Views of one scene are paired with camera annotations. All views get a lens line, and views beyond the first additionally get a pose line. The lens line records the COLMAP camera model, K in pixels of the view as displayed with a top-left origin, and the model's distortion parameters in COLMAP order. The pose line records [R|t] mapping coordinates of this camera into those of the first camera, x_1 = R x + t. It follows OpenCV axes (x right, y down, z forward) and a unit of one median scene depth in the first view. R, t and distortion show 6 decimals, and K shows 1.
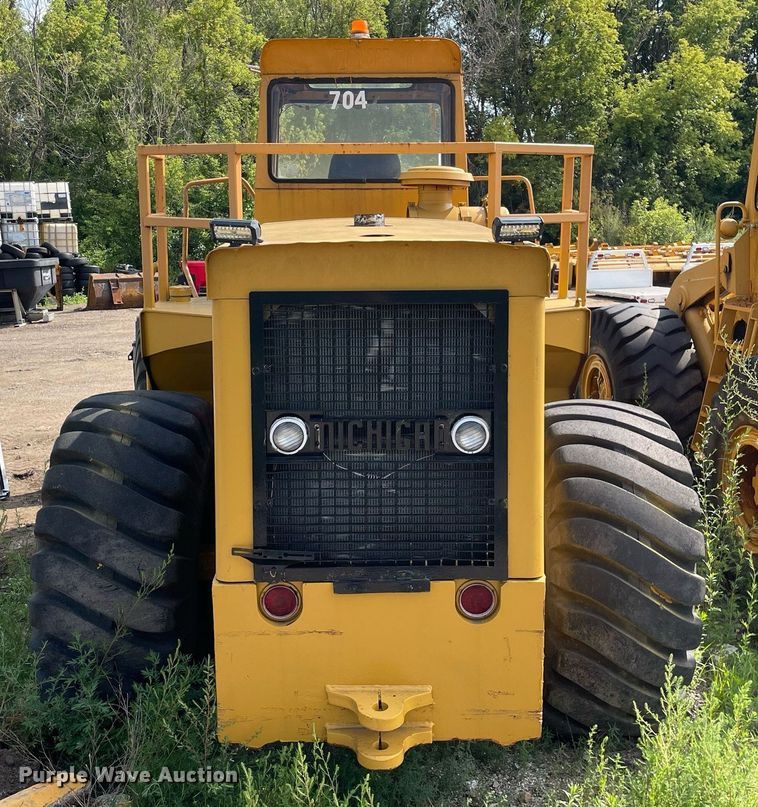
lens RADIAL K [[922.2, 0, 379.0], [0, 922.2, 403.5], [0, 0, 1]] dist [0.127601, -0.221975]
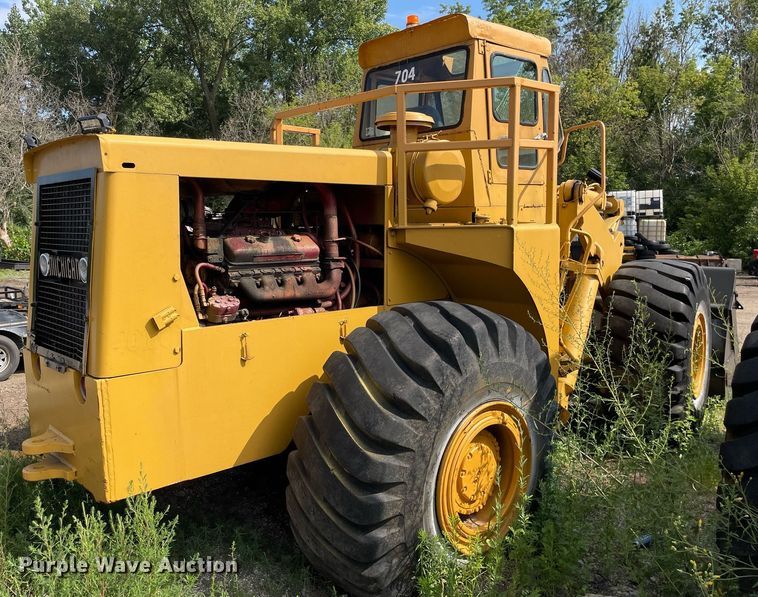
lens RADIAL K [[663.9, 0, 379.0], [0, 663.9, 298.5], [0, 0, 1]] dist [0.008729, 0.000538]
pose [[0.661692, 0.080508, -0.745441, 0.678668], [-0.146867, 0.988876, -0.023567, 0.020328], [0.735251, 0.125075, 0.666155, 0.372766]]
